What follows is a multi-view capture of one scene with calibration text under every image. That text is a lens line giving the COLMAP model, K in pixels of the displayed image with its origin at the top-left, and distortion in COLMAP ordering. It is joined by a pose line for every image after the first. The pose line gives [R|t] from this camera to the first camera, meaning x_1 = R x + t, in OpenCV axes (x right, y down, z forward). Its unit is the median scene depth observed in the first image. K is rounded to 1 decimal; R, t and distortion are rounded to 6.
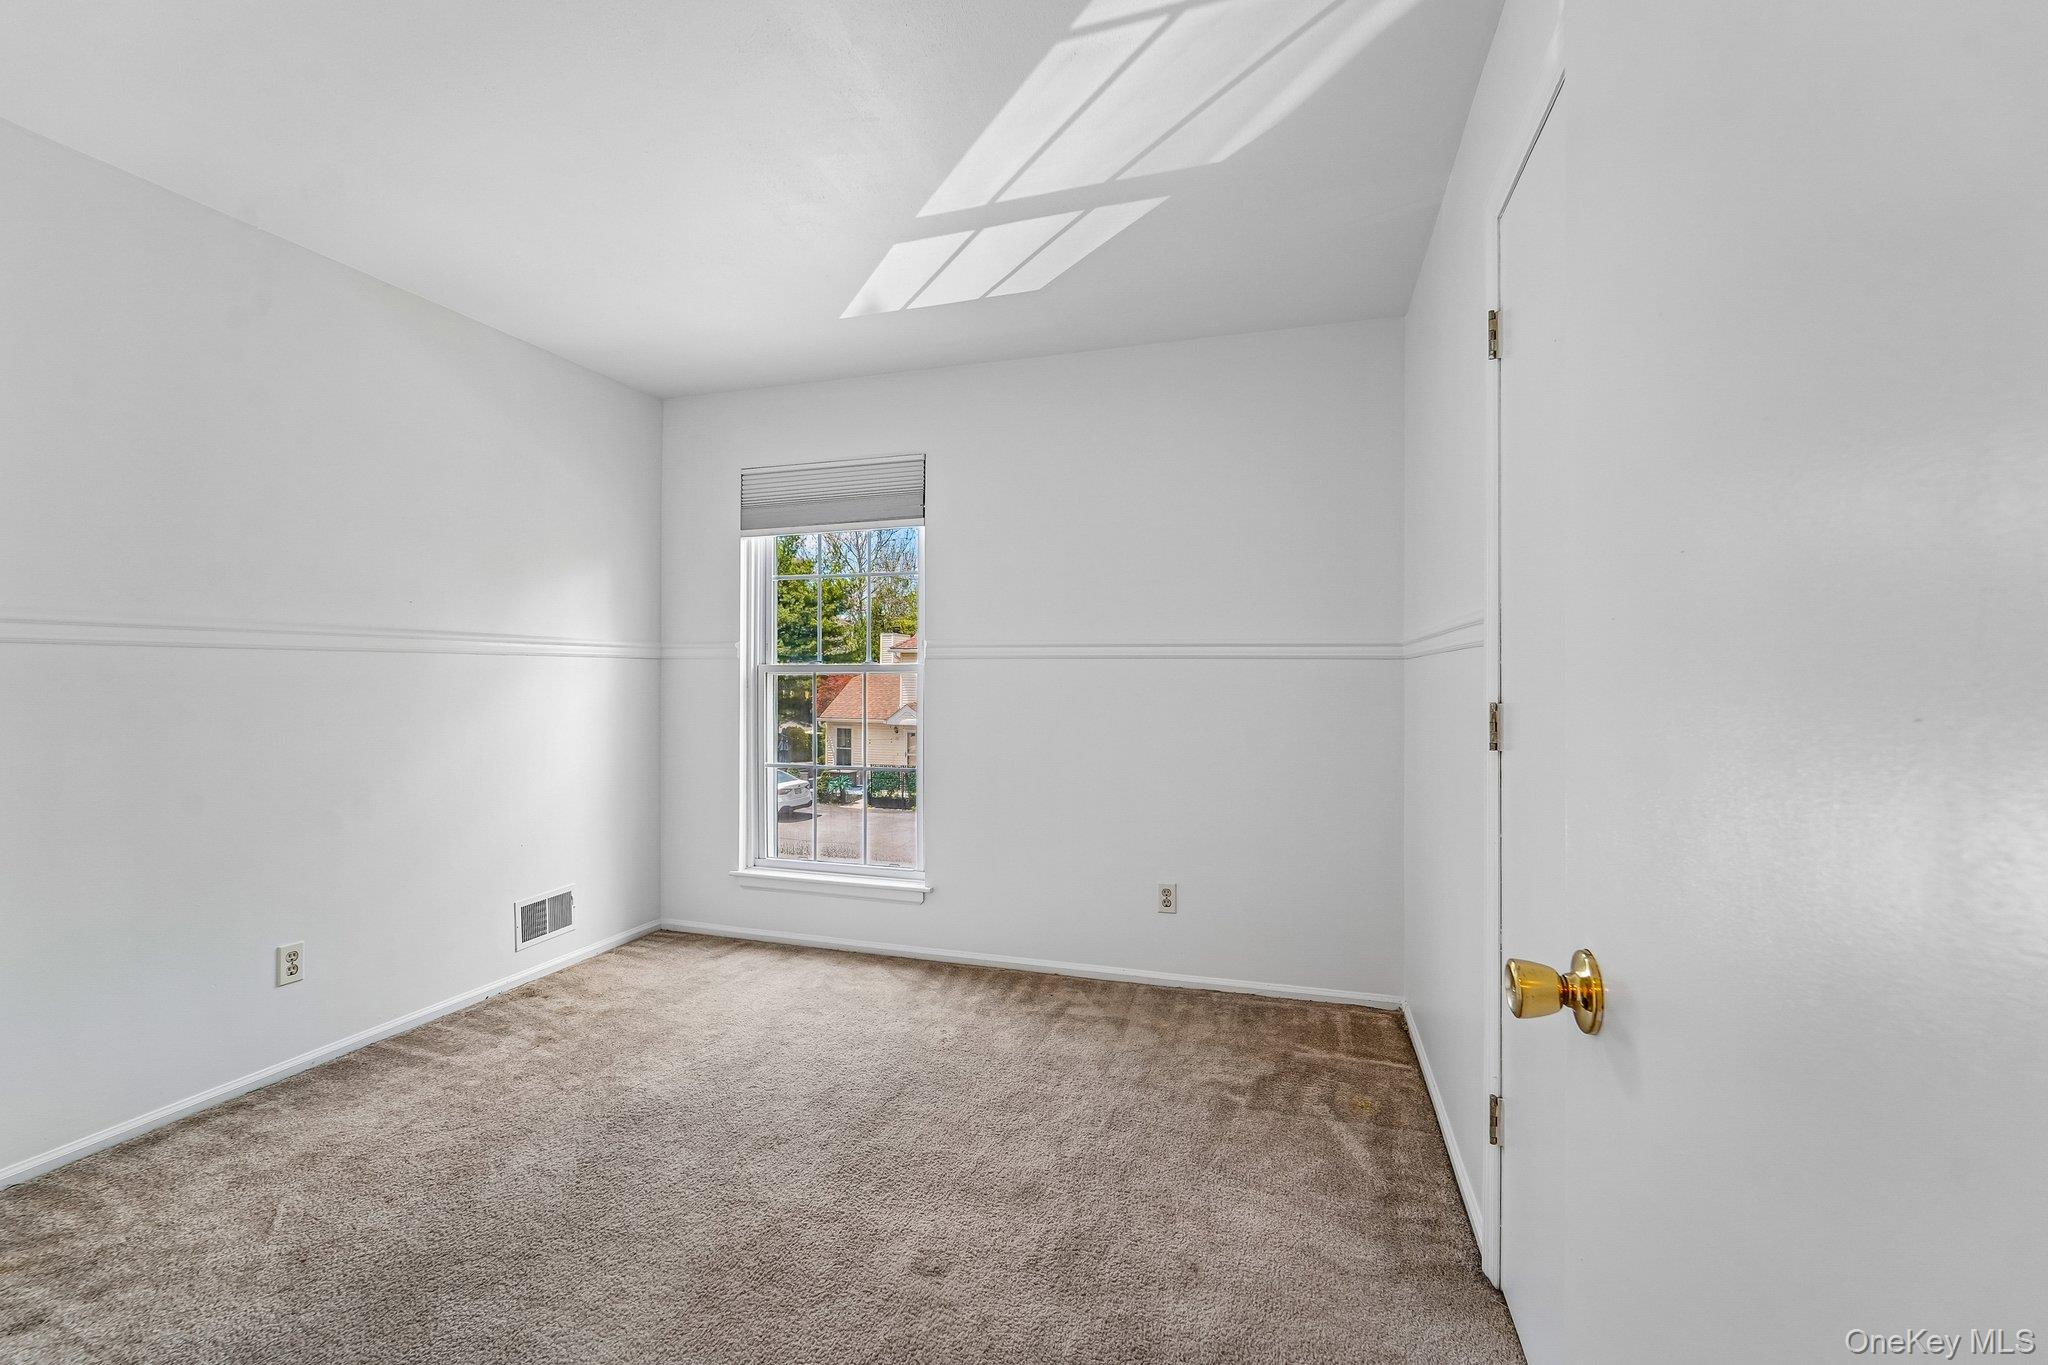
lens RADIAL K [[878.5, 0, 1023.2], [0, 878.5, 684.1], [0, 0, 1]] dist [-0.019572, -0.000971]
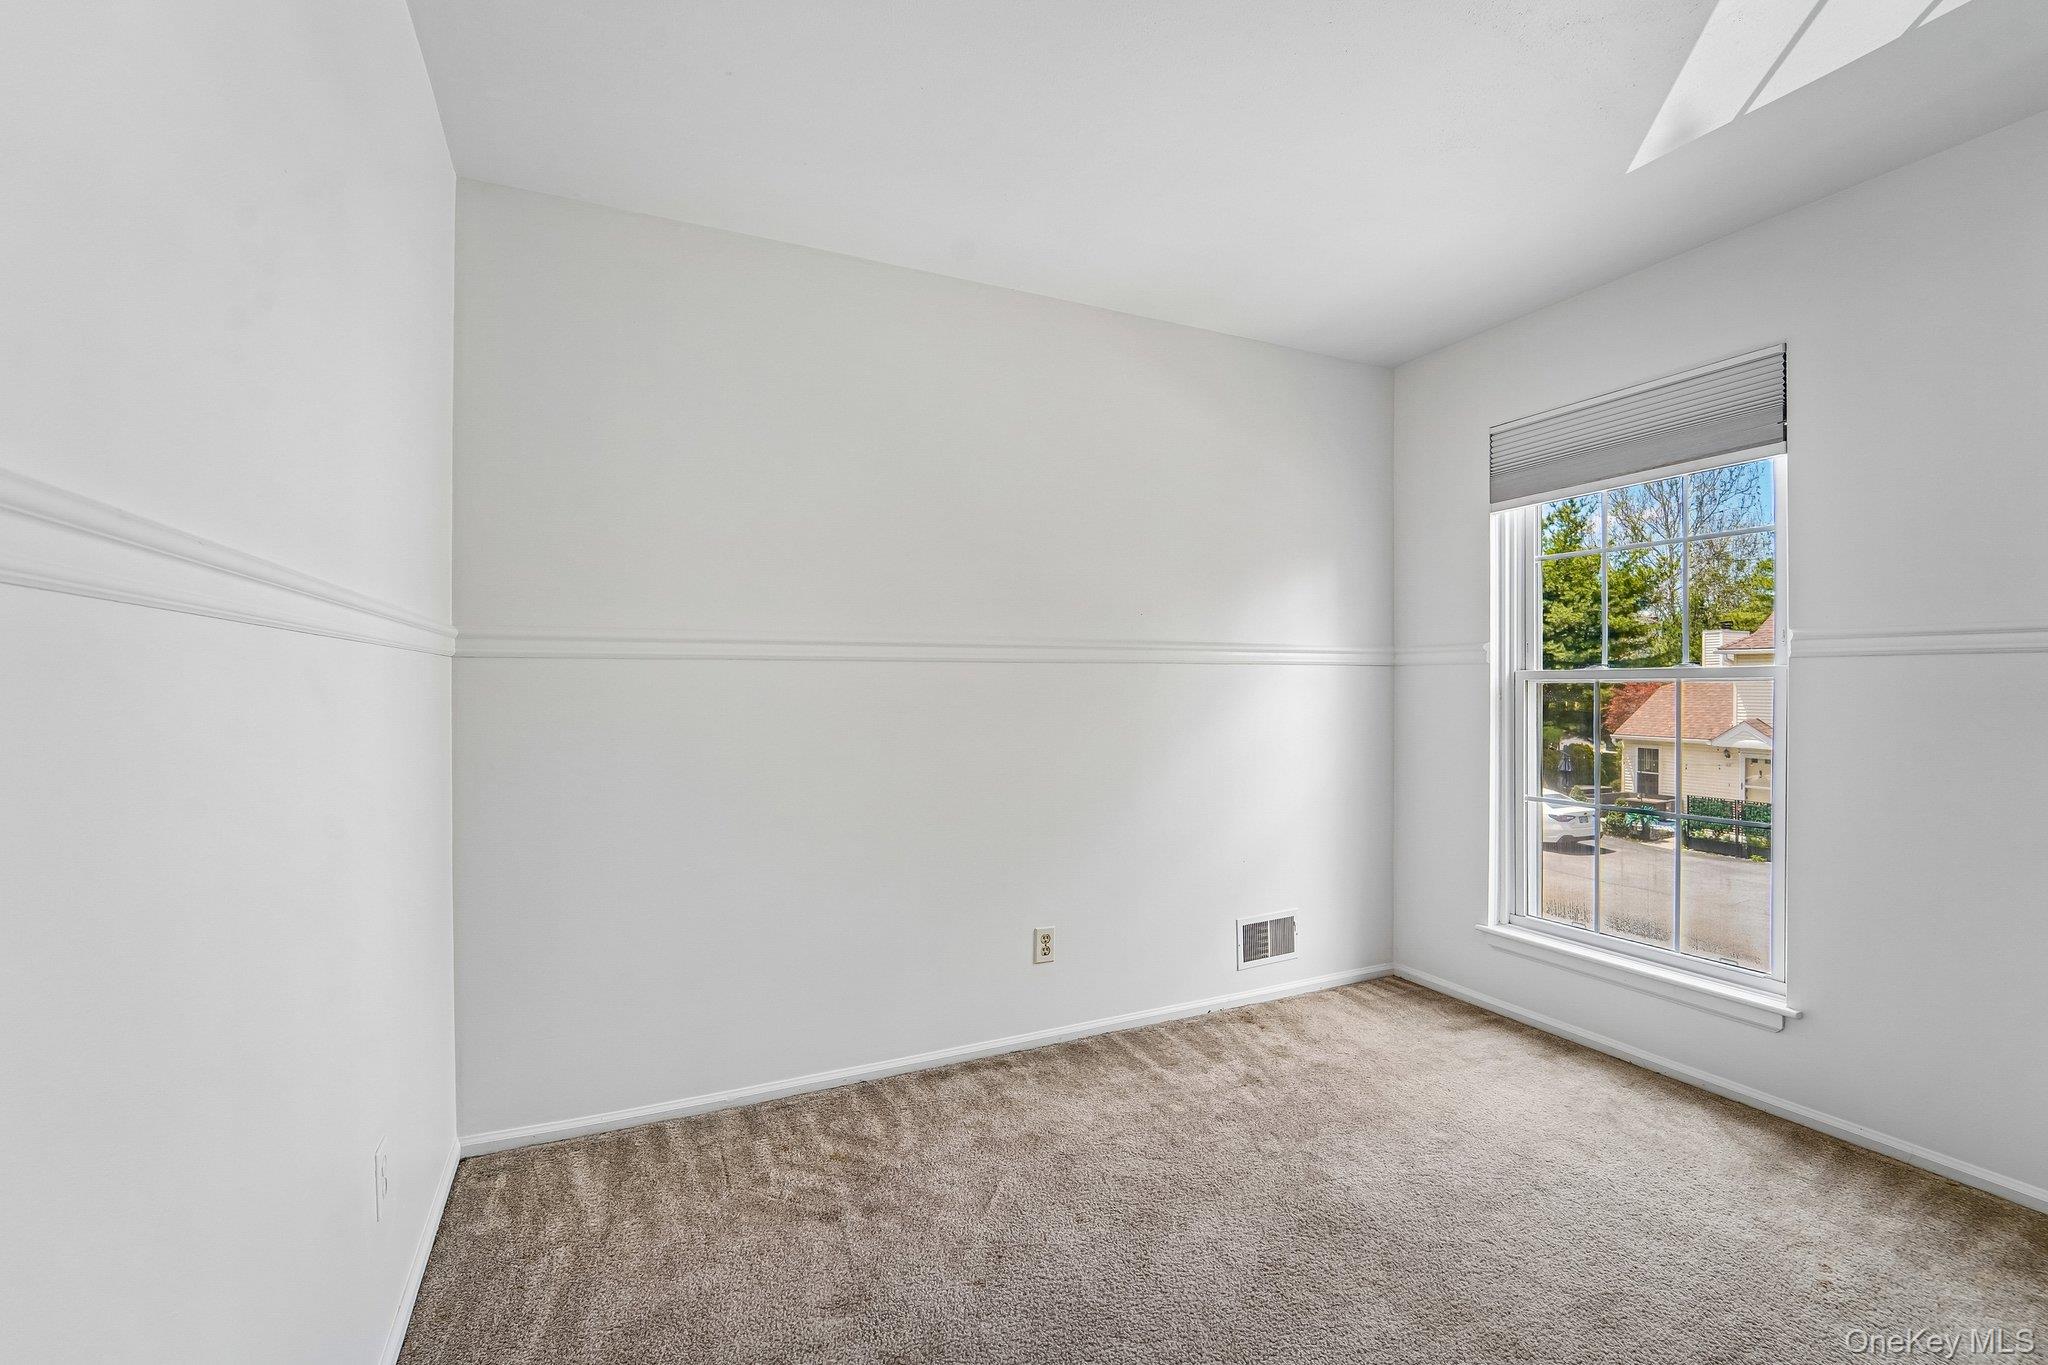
lens RADIAL K [[878.5, 0, 1023.2], [0, 878.5, 684.1], [0, 0, 1]] dist [-0.019572, -0.000971]
pose [[0.678581, -0.003175, -0.734518, -0.028975], [-0.004521, 0.999954, -0.008499, -0.001651], [0.734511, 0.009088, 0.678536, 0.165511]]
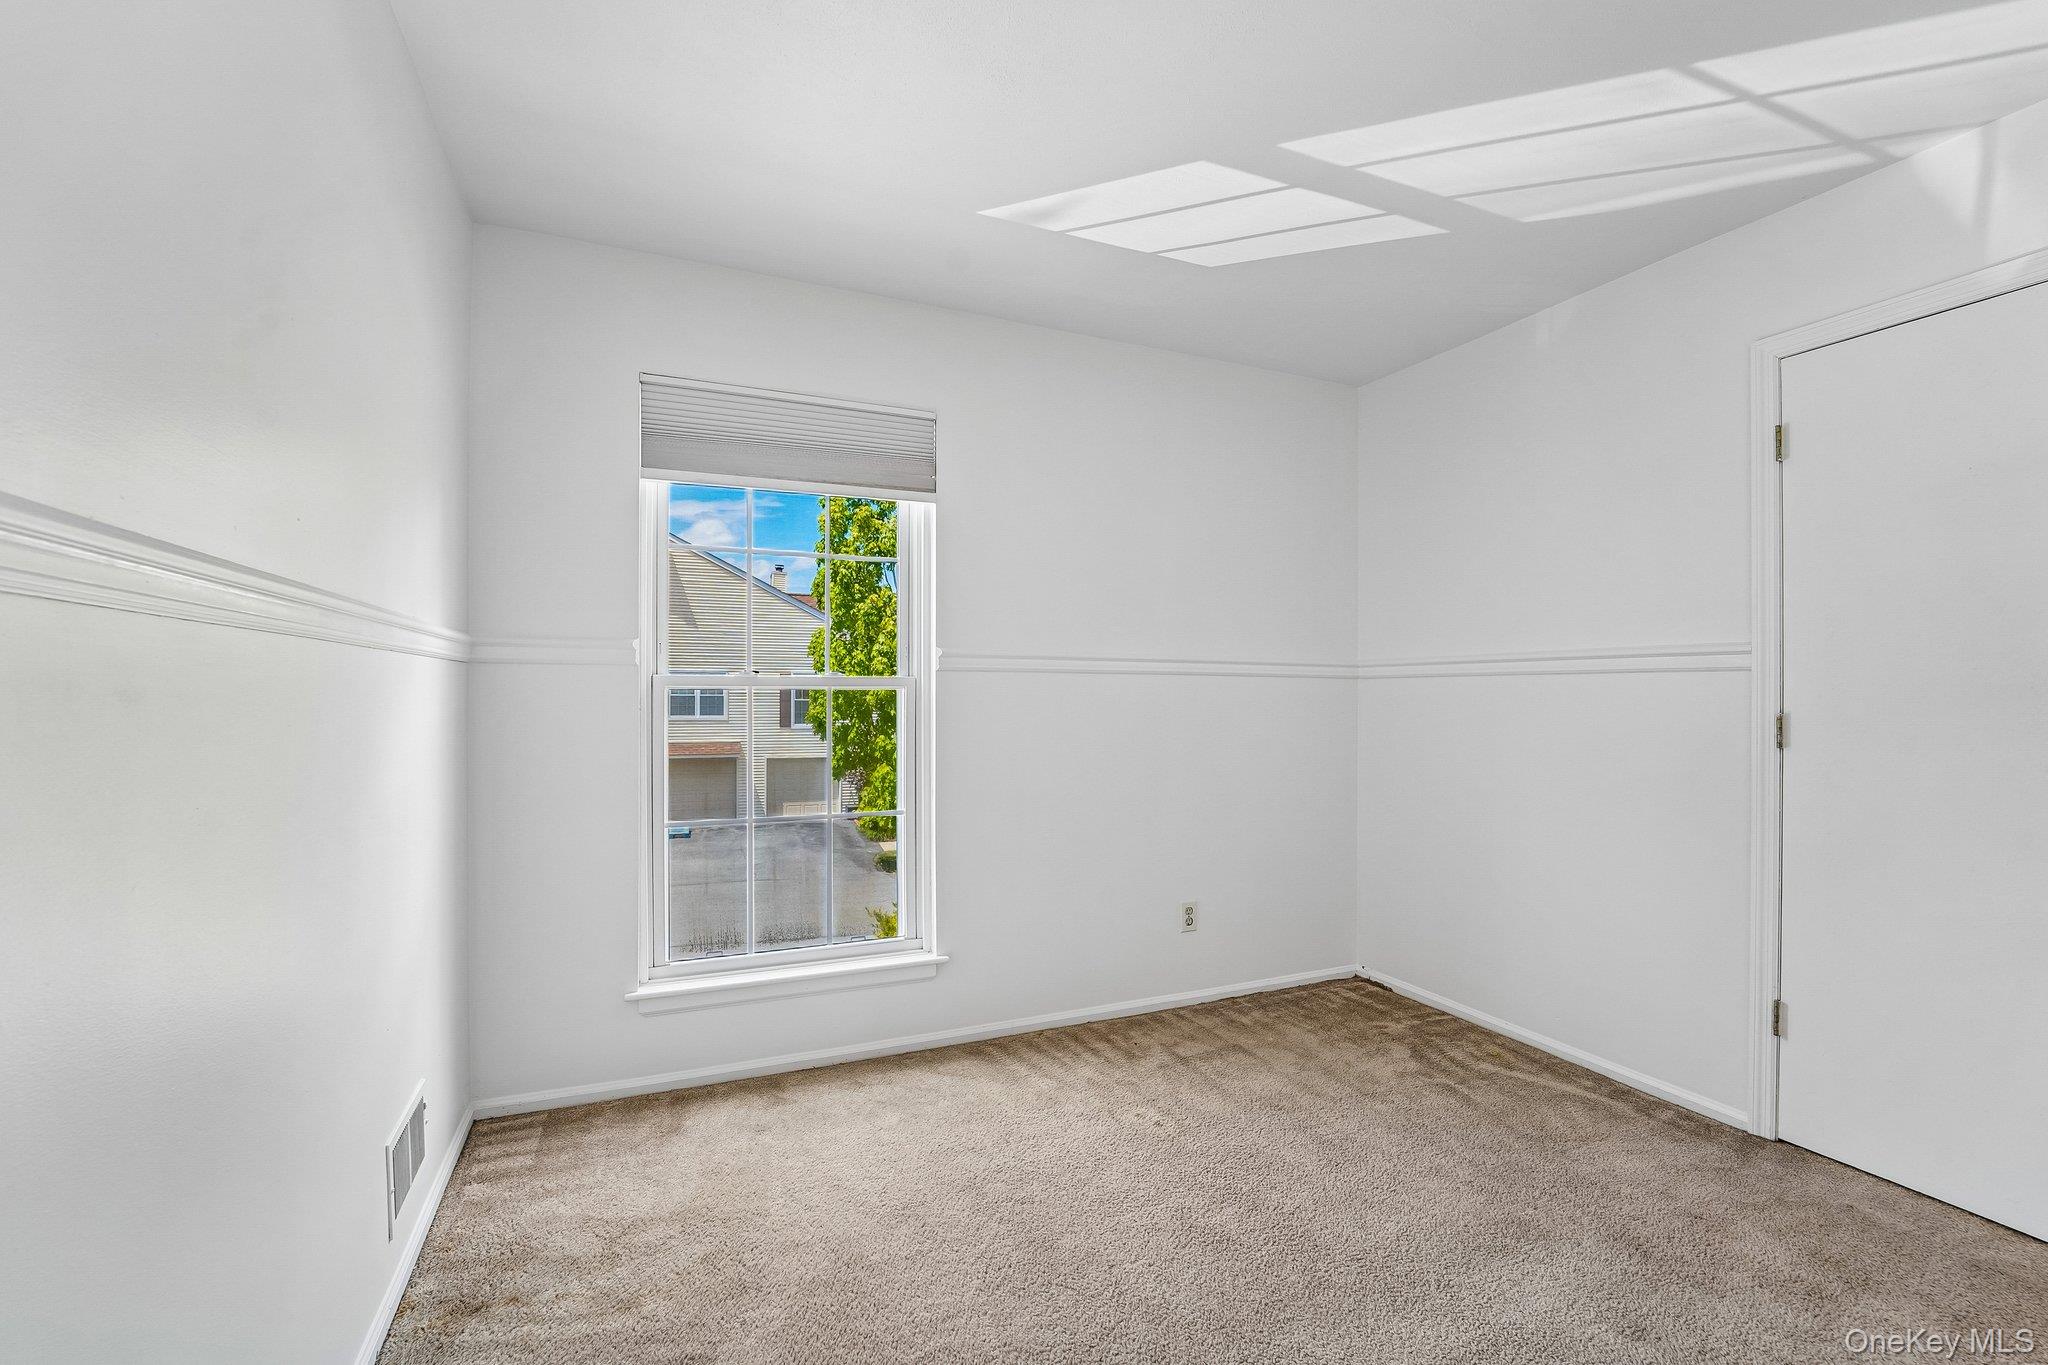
lens RADIAL K [[862.9, 0, 1024.4], [0, 862.9, 697.6], [0, 0, 1]] dist [-0.019278, -0.000235]
pose [[0.755043, -0.002535, 0.655670, -0.641035], [0.005076, 0.999985, -0.001979, -0.002695], [-0.655655, 0.004822, 0.755045, 0.401917]]
